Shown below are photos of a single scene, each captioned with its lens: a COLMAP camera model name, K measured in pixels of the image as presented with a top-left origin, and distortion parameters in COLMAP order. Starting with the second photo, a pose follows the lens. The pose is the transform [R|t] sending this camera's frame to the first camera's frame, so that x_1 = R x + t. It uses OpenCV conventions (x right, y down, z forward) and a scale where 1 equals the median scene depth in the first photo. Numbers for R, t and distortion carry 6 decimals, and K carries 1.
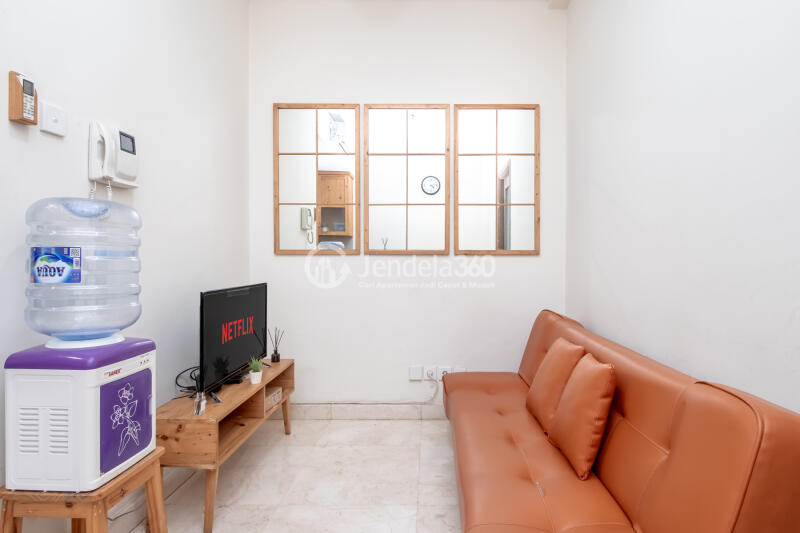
lens RADIAL K [[432.6, 0, 418.2], [0, 432.6, 262.2], [0, 0, 1]] dist [0.000378, -0.008554]
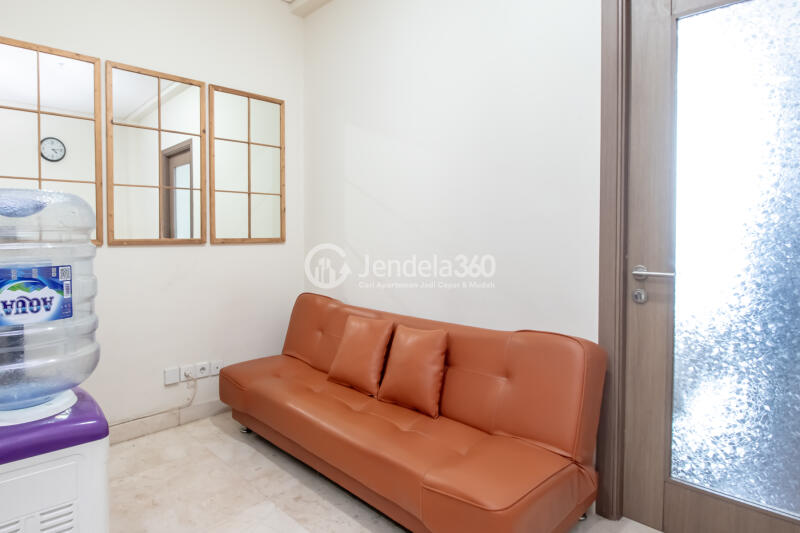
lens RADIAL K [[453.6, 0, 331.9], [0, 453.6, 247.9], [0, 0, 1]] dist [-0.020559, 0.000544]
pose [[0.756698, -0.022737, 0.653369, -0.418402], [0.009300, 0.999668, 0.024017, -0.033442], [-0.653698, -0.012098, 0.756659, 0.089108]]
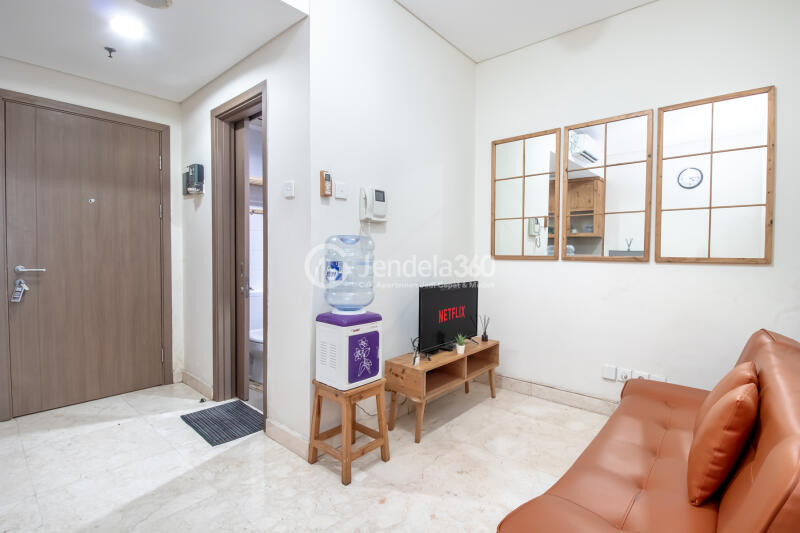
lens RADIAL K [[381.8, 0, 401.2], [0, 381.8, 267.9], [0, 0, 1]] dist [-0.012409, -0.006242]
pose [[0.745886, 0.029008, -0.665442, 0.262098], [-0.007372, 0.999350, 0.035300, -0.034296], [0.666033, -0.021424, 0.745615, -0.035647]]
